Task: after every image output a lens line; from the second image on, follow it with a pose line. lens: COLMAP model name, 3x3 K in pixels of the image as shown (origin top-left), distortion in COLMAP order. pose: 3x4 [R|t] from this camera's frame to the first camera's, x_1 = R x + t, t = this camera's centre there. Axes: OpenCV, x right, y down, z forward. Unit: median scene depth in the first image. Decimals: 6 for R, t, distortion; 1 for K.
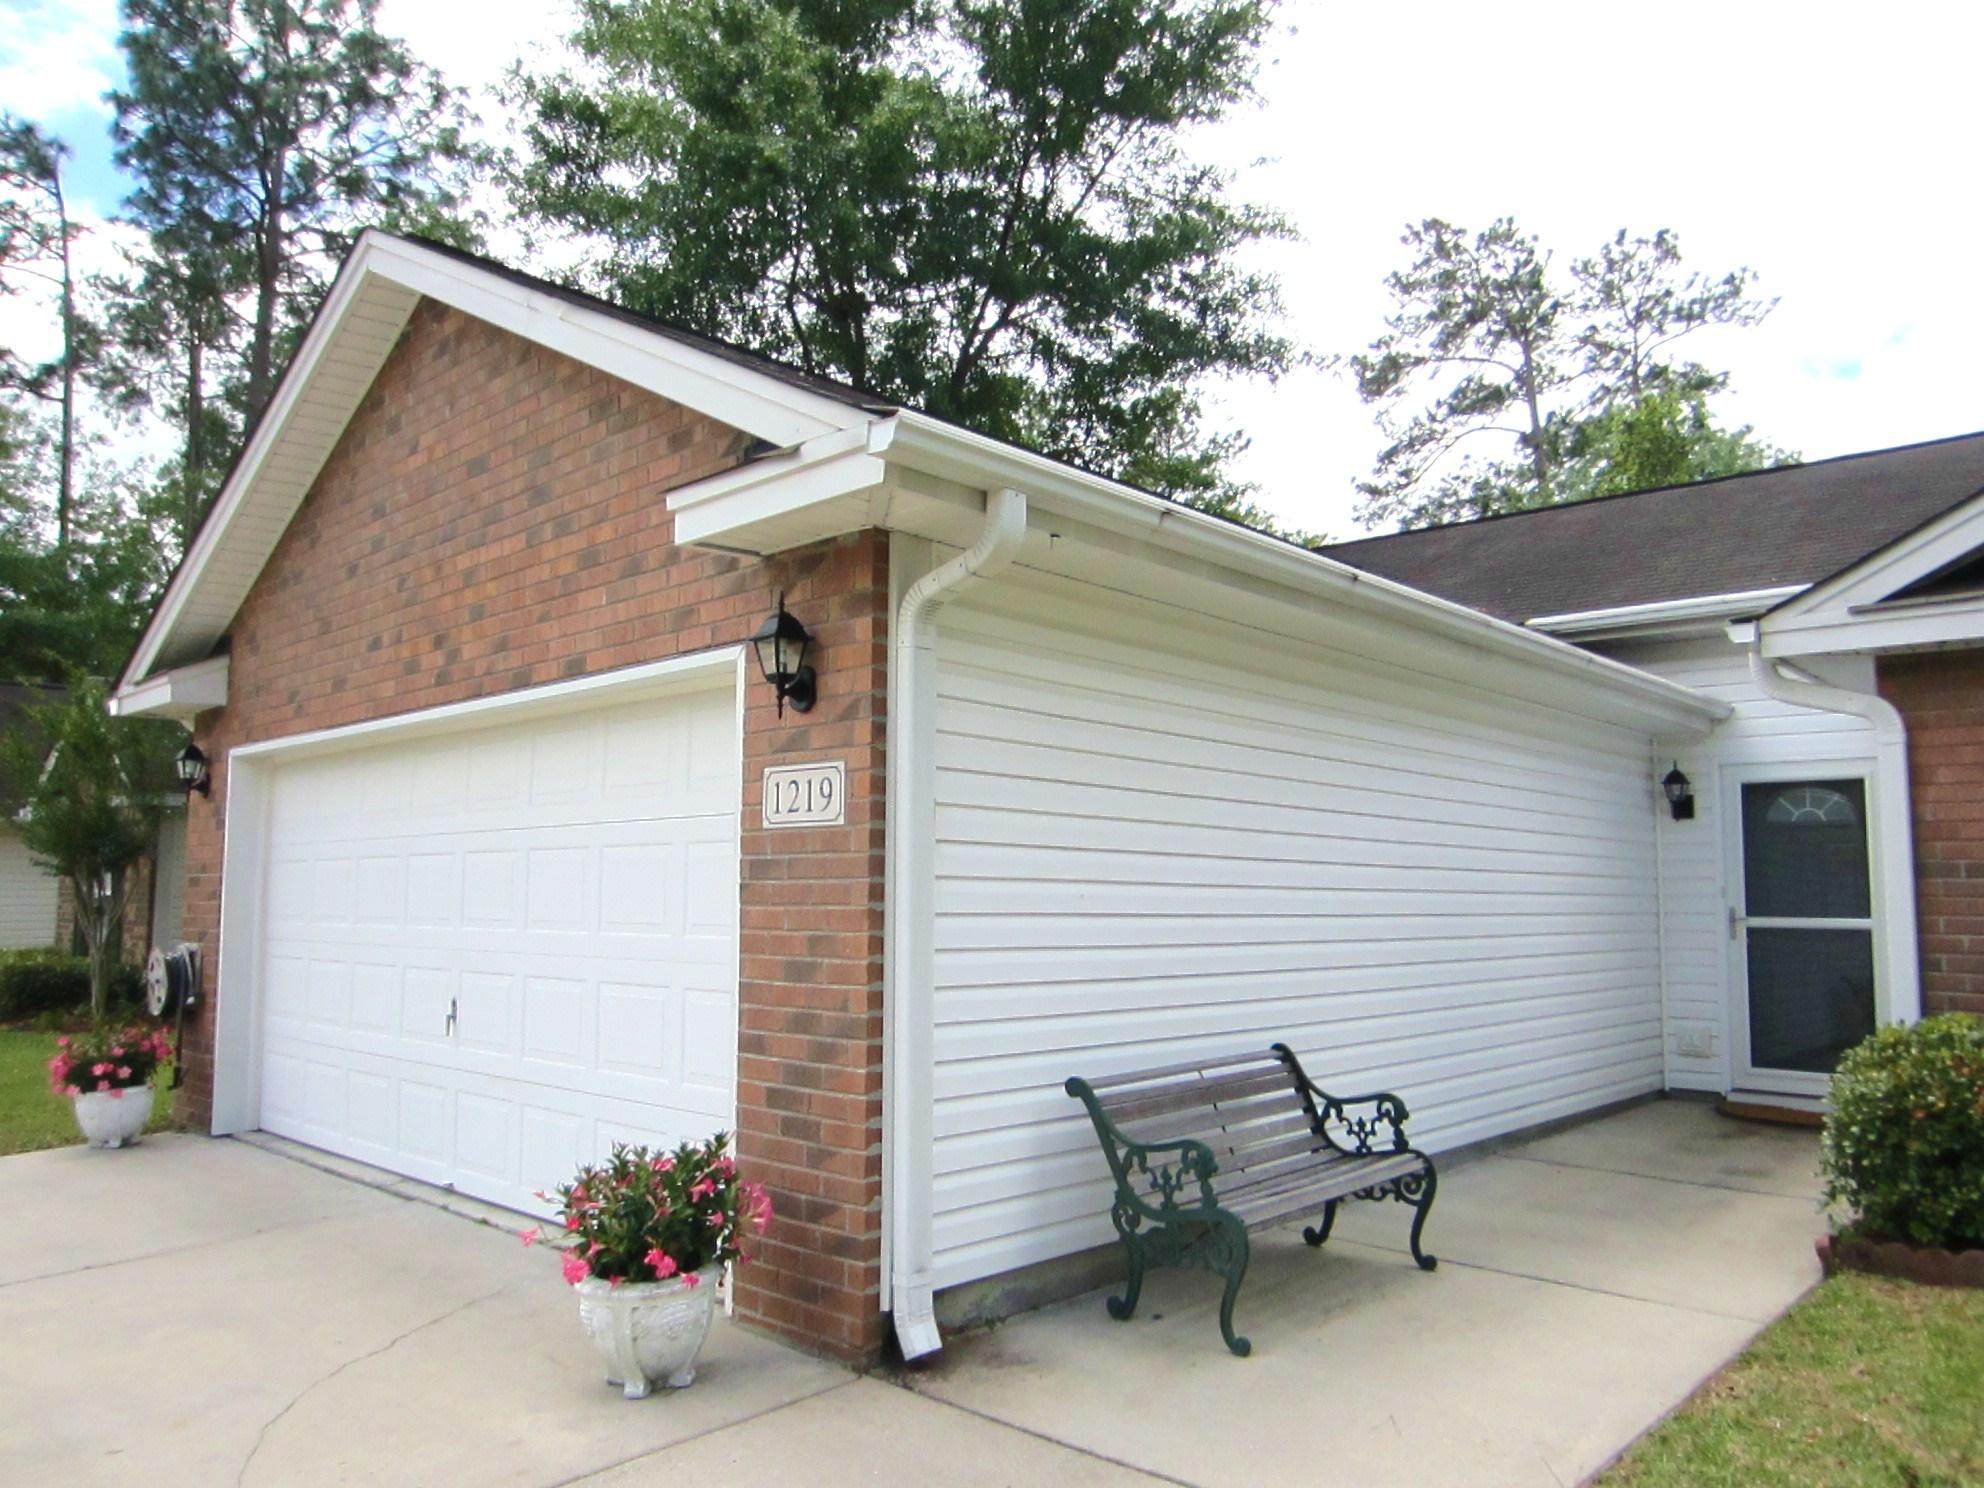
lens RADIAL K [[1411.7, 0, 1004.4], [0, 1411.7, 745.5], [0, 0, 1]] dist [-0.030056, 0.008986]
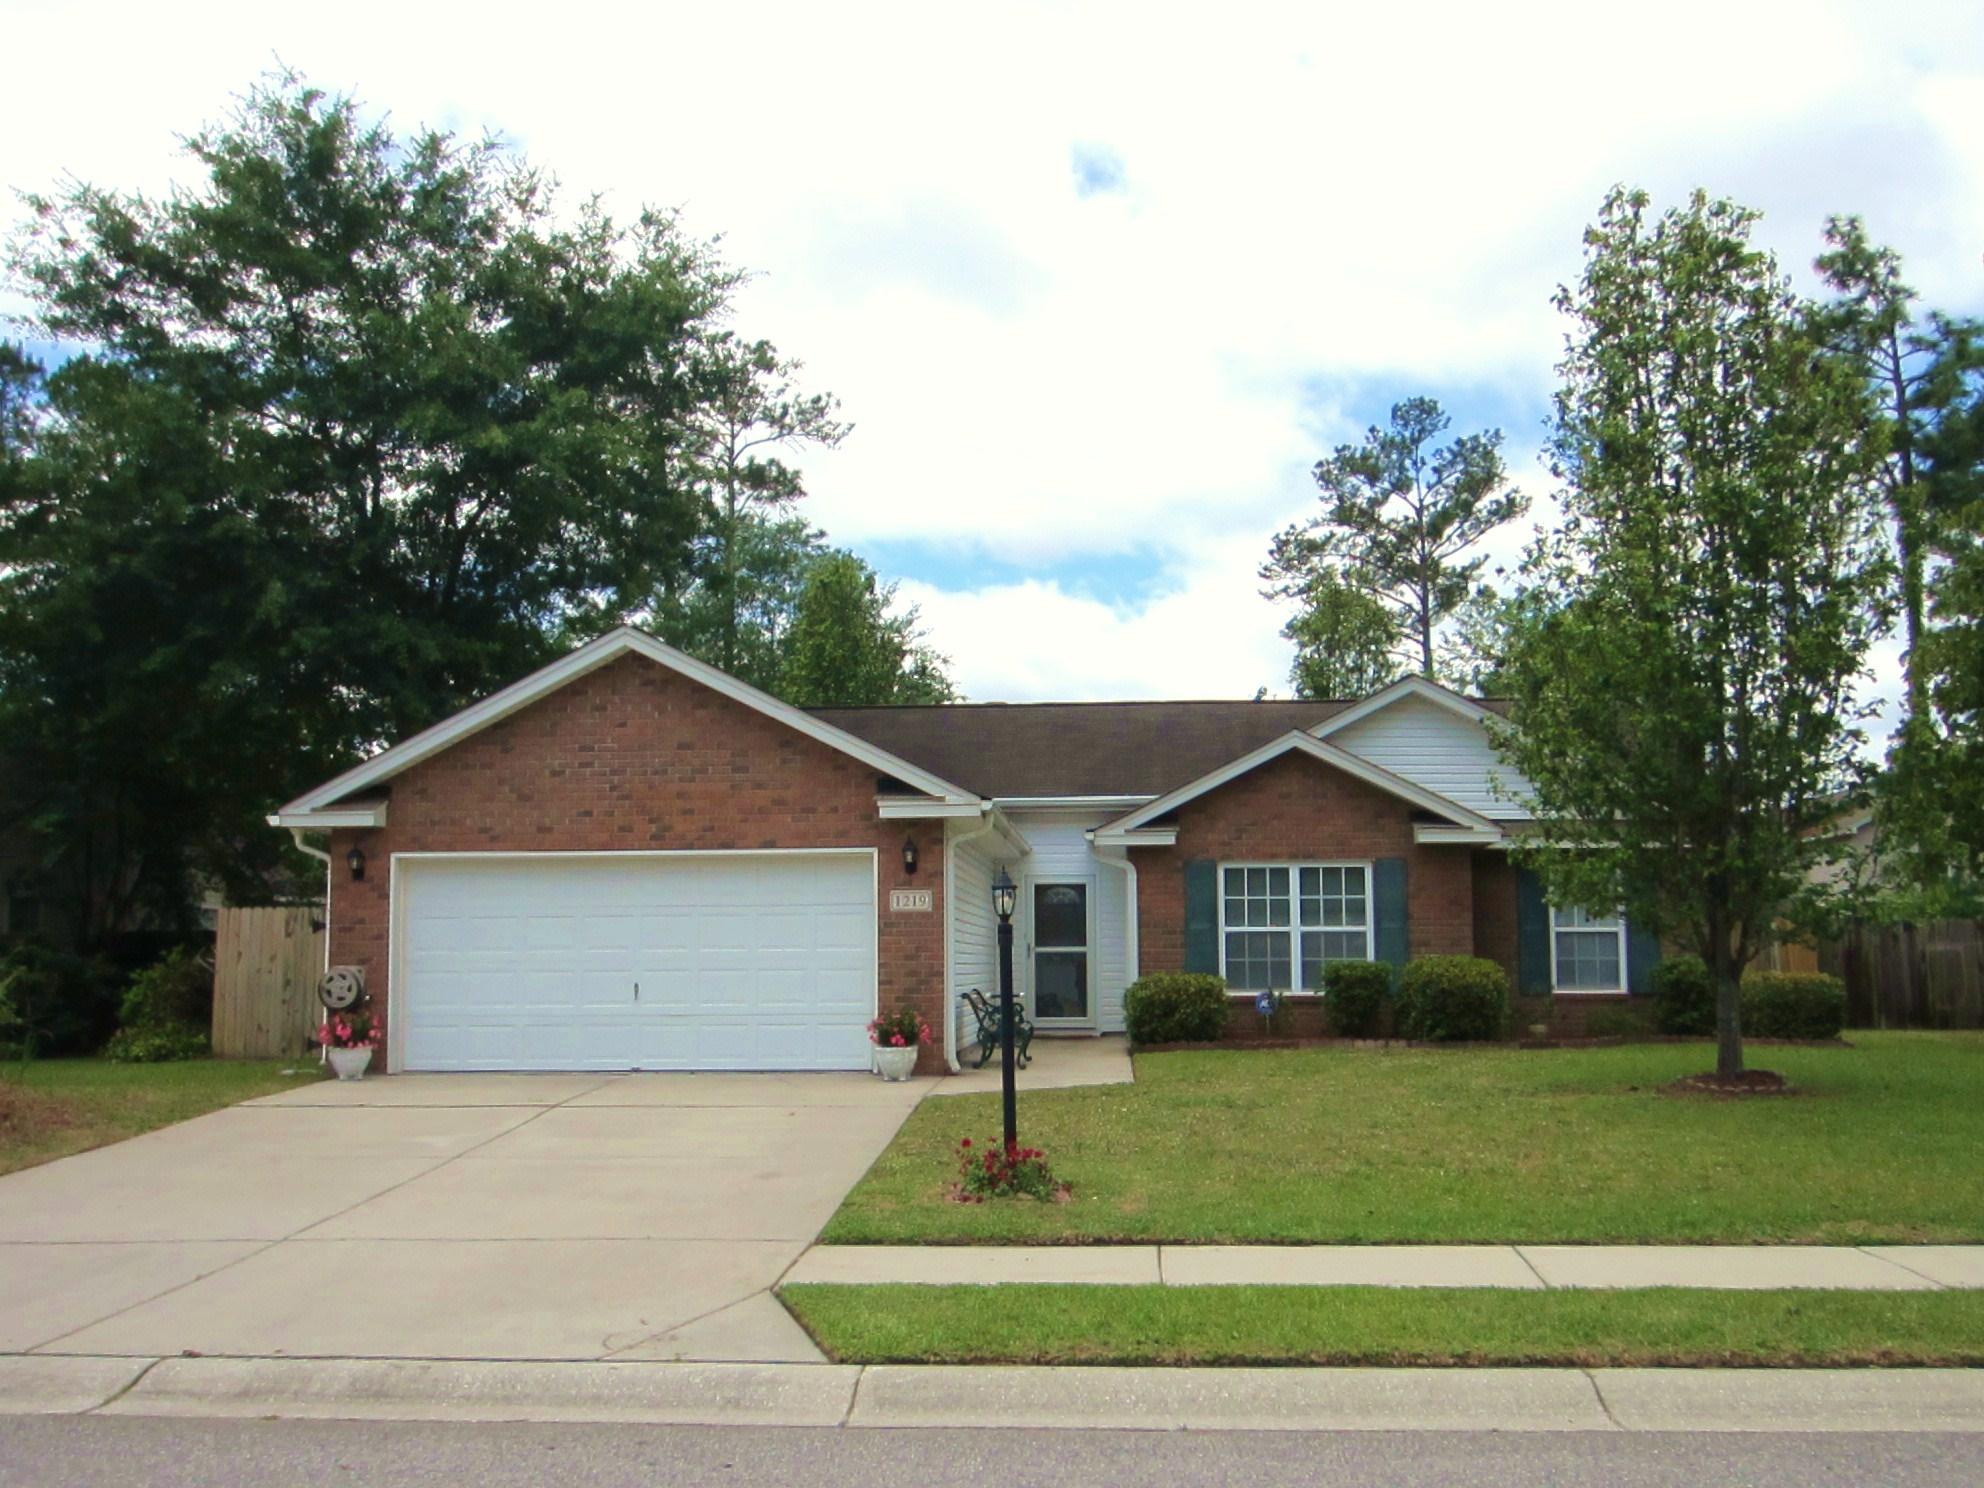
lens RADIAL K [[1954.1, 0, 939.8], [0, 1954.1, 708.4], [0, 0, 1]] dist [-0.023833, 0.000000]
pose [[0.788930, 0.071768, 0.610277, -1.435390], [-0.059018, 0.997415, -0.041000, -0.111838], [-0.611642, -0.003671, 0.791126, -1.272339]]
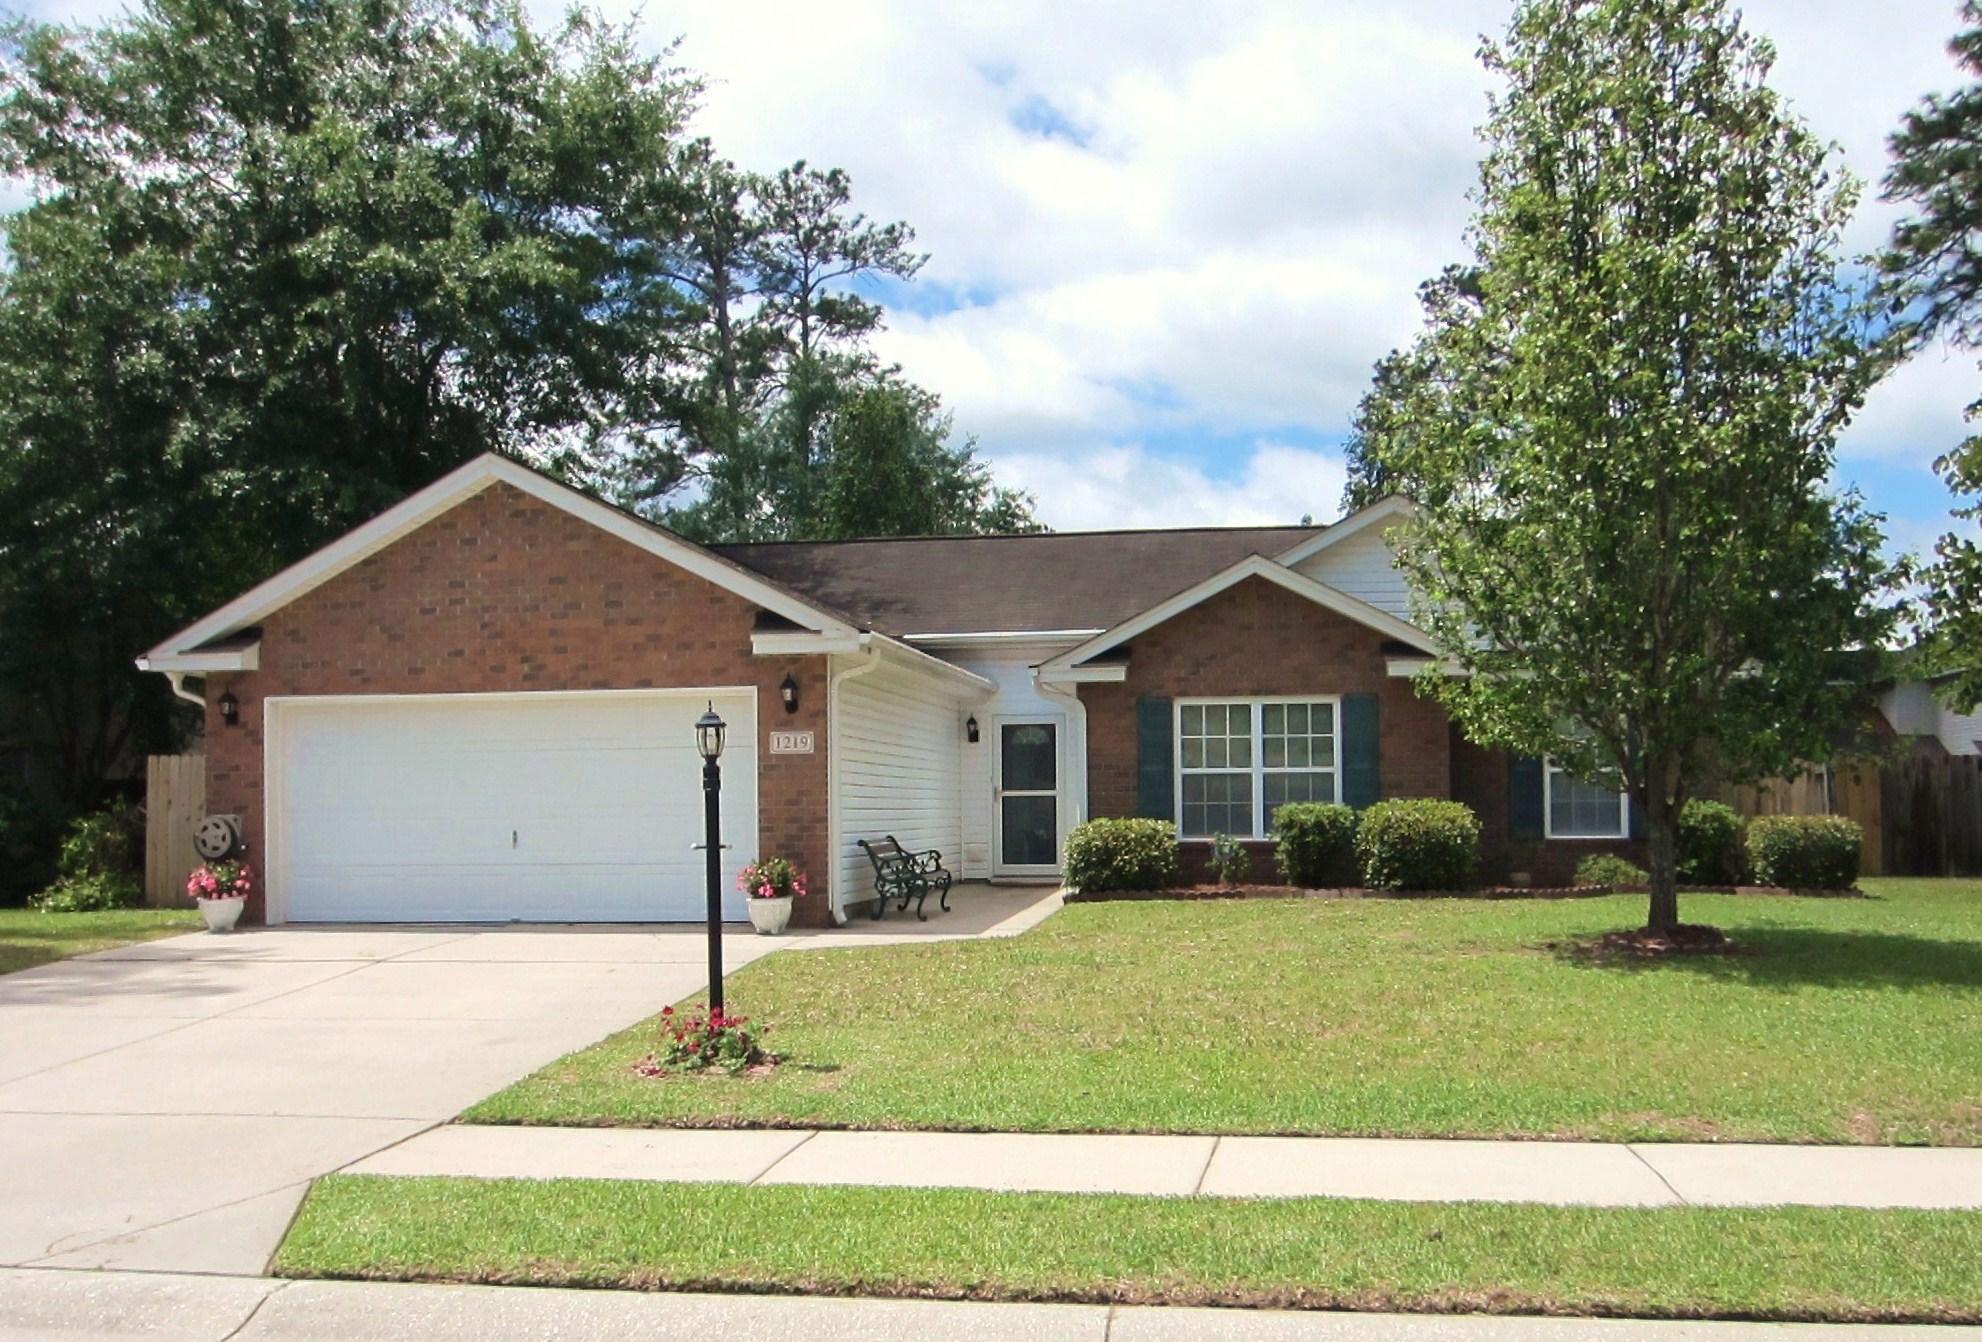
lens RADIAL K [[1935.9, 0, 947.7], [0, 1935.9, 716.0], [0, 0, 1]] dist [-0.029650, 0.000000]
pose [[0.840313, 0.014019, 0.541920, -1.060749], [-0.046798, 0.997810, 0.046753, -0.114706], [-0.540077, -0.064648, 0.839129, -1.306851]]
